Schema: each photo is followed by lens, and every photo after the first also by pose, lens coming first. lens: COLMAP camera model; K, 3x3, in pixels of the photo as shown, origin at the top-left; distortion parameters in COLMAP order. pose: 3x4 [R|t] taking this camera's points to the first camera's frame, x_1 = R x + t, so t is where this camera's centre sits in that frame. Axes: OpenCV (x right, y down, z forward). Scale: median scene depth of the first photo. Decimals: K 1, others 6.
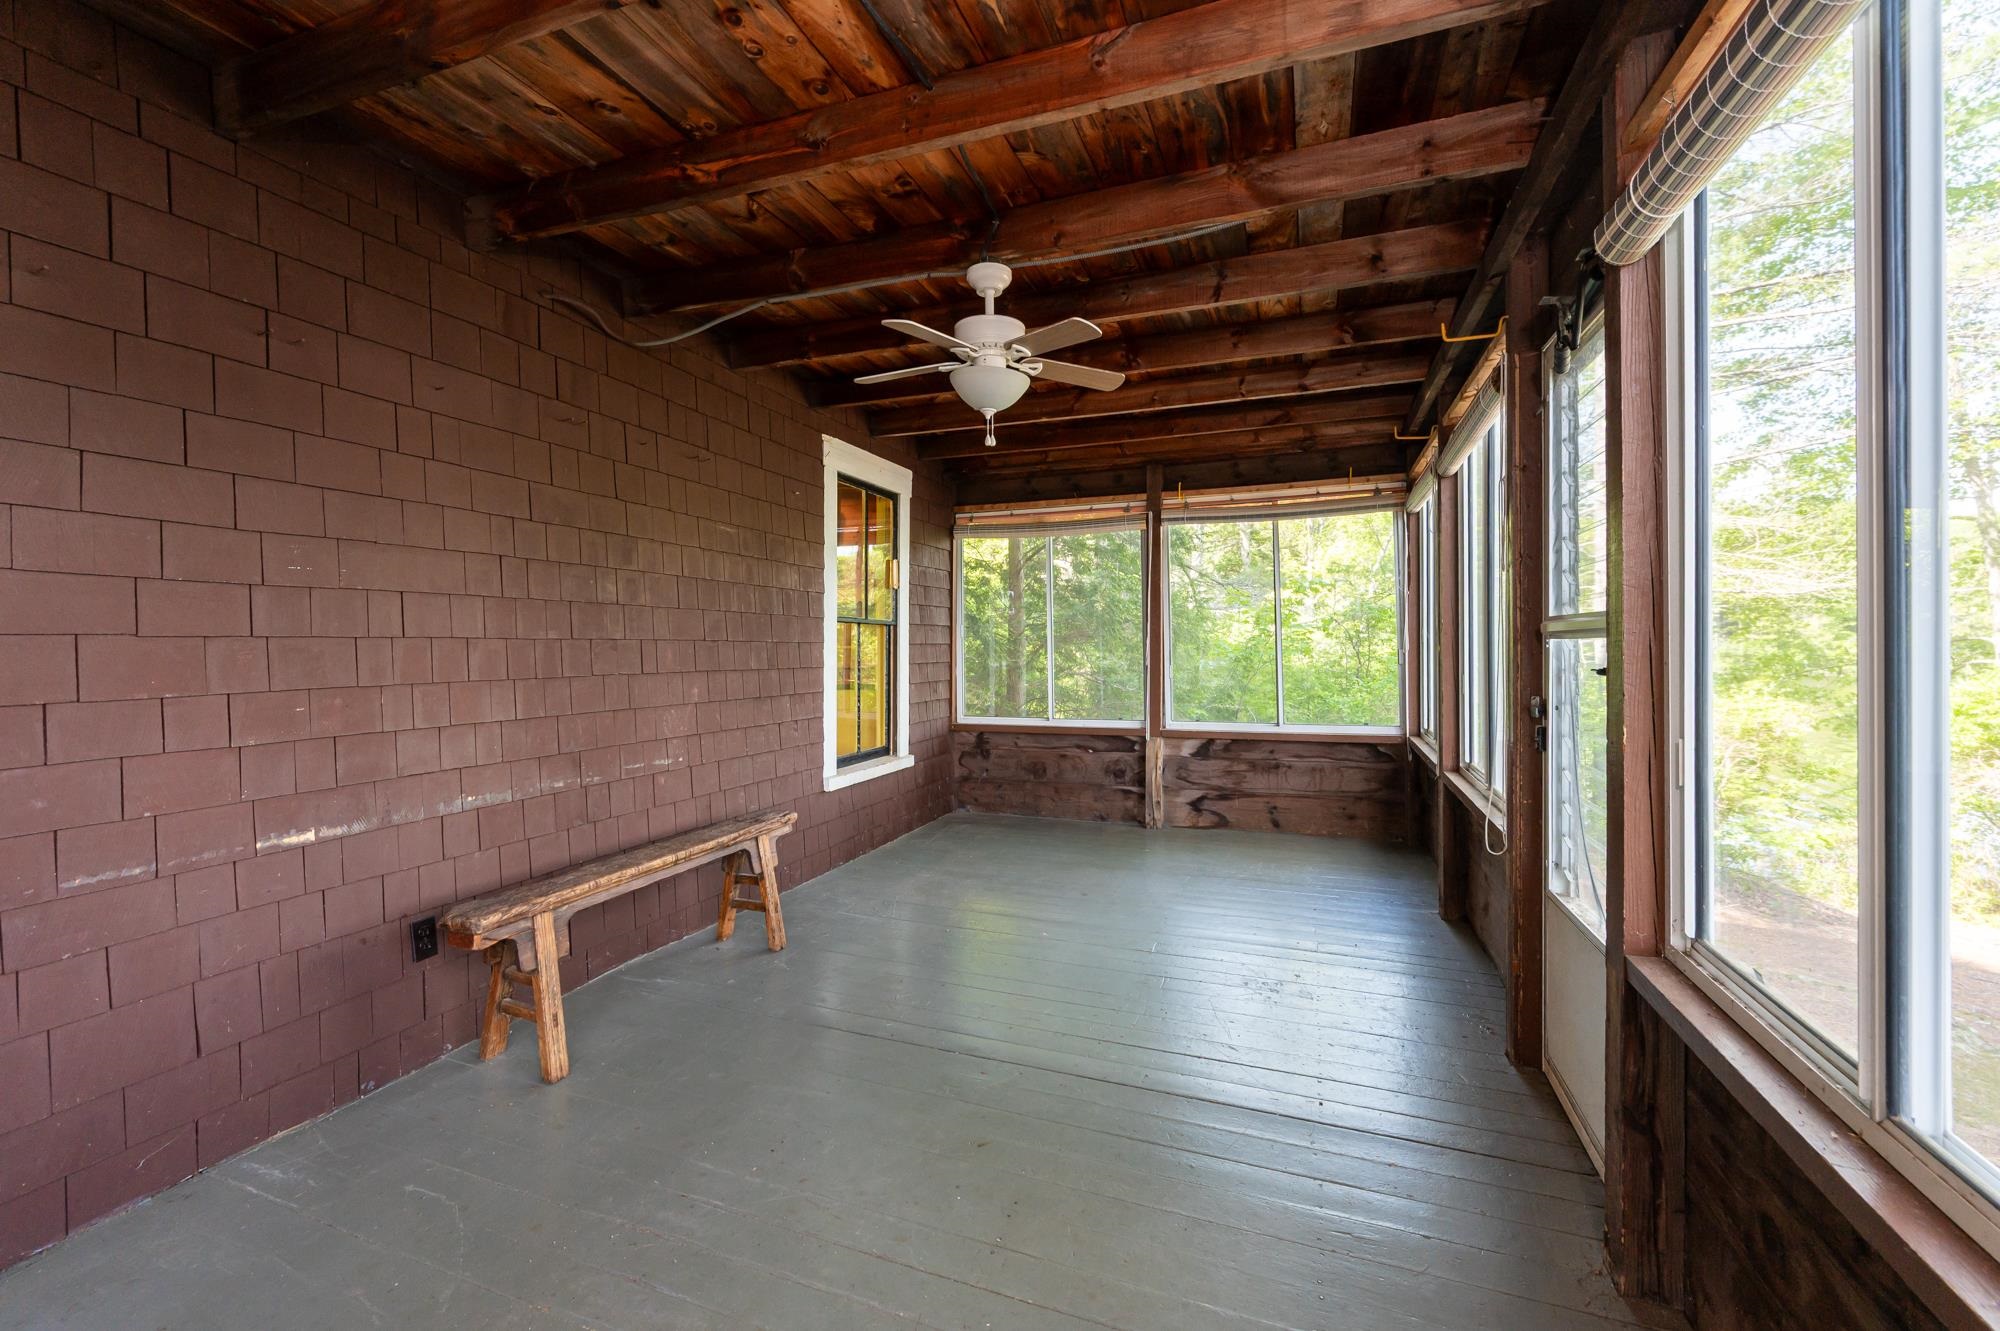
lens RADIAL K [[815.8, 0, 990.4], [0, 815.8, 628.5], [0, 0, 1]] dist [-0.009099, 0.001778]
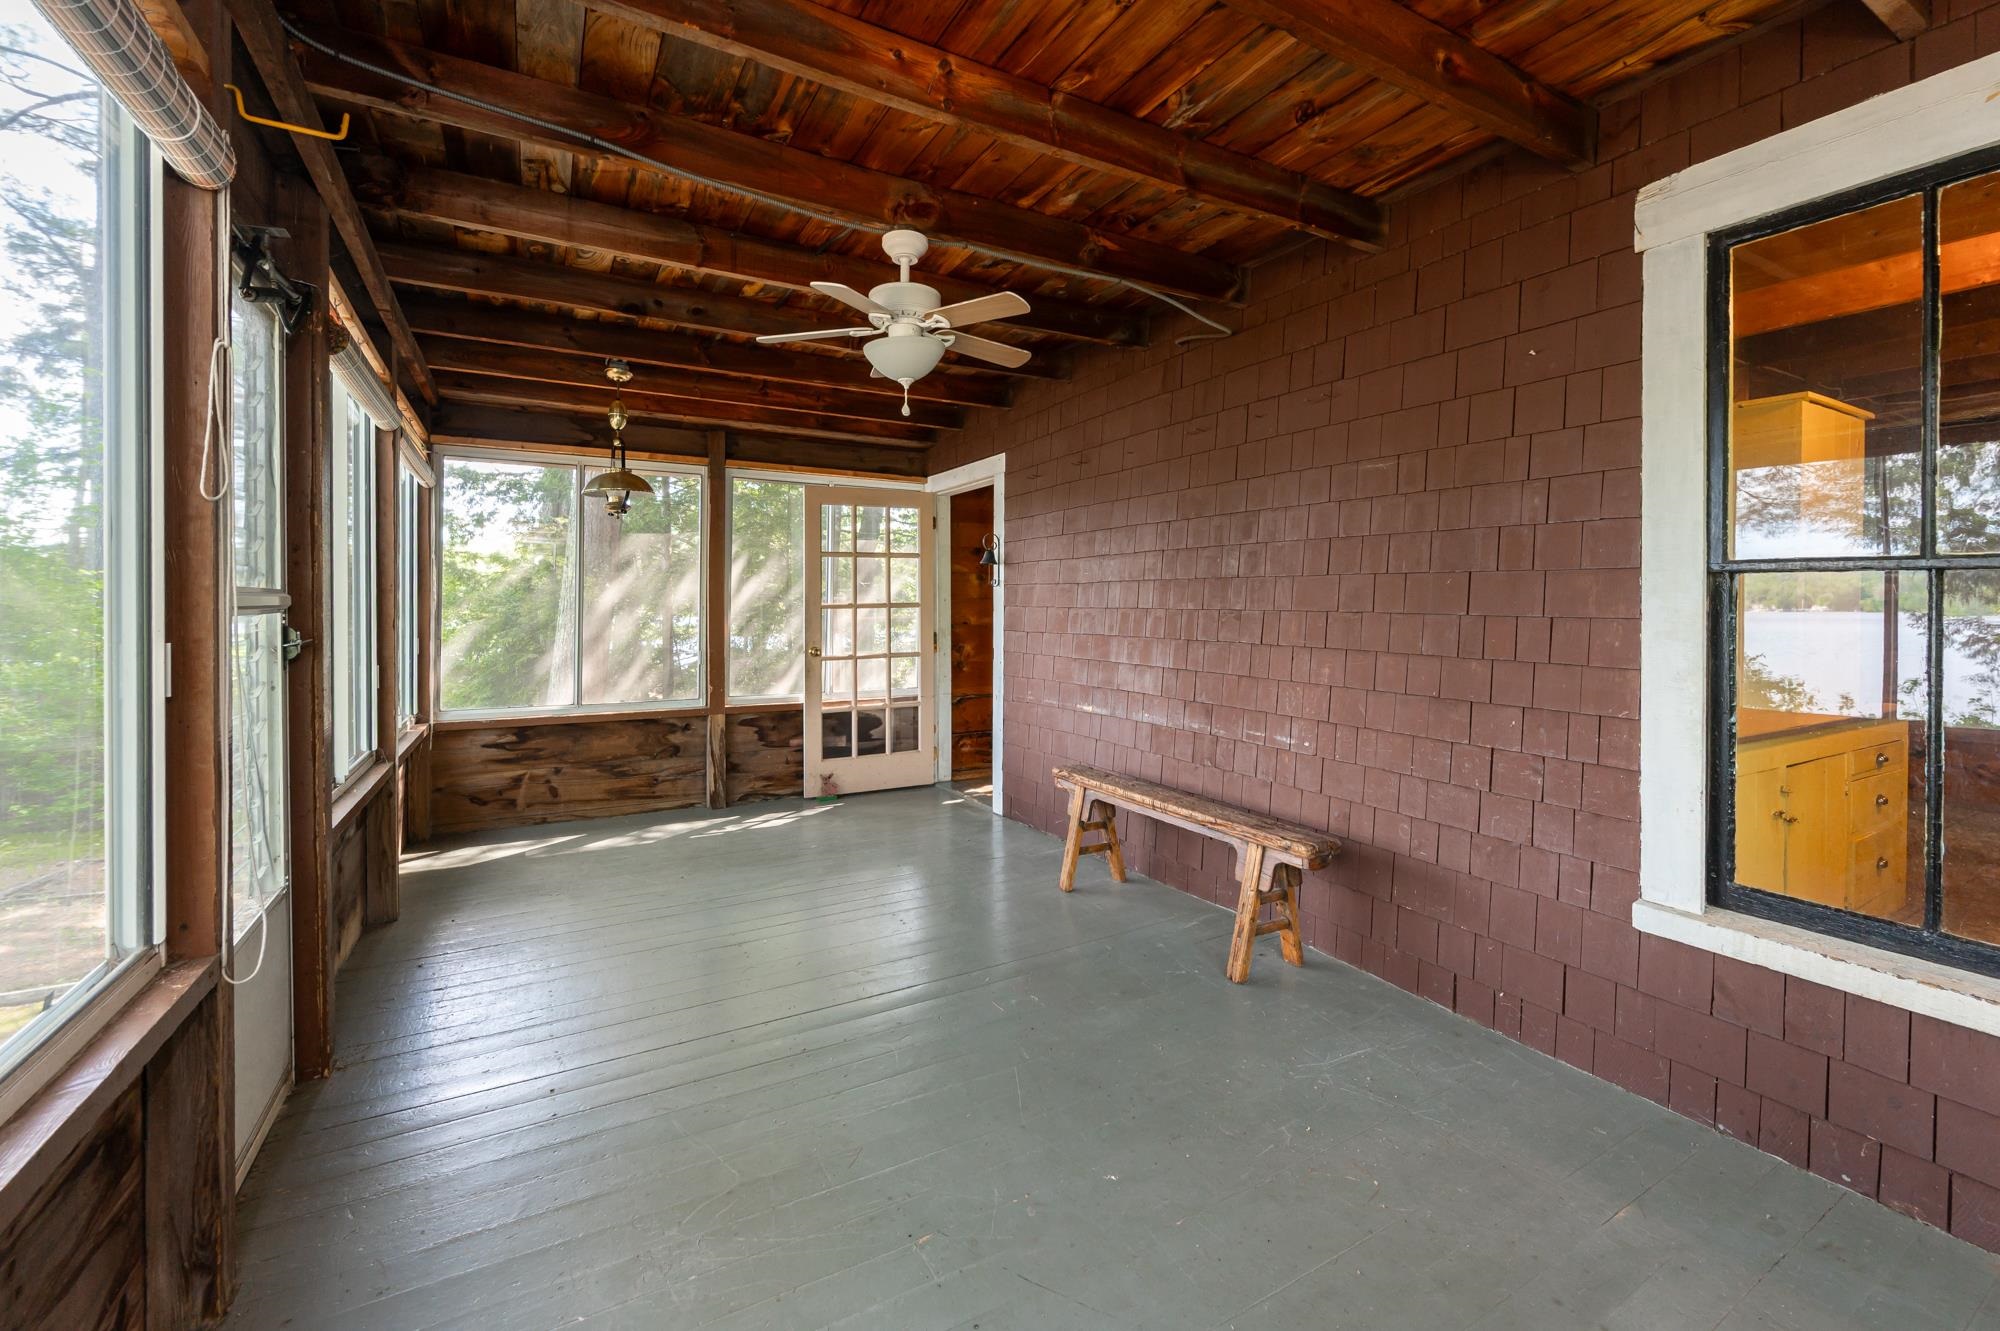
lens RADIAL K [[815.8, 0, 988.4], [0, 815.8, 605.9], [0, 0, 1]] dist [-0.009099, 0.001778]
pose [[-0.632948, -0.002813, -0.774189, 0.618185], [0.005617, 0.999950, -0.008226, 0.015748], [0.774174, -0.009555, -0.632901, 1.503612]]
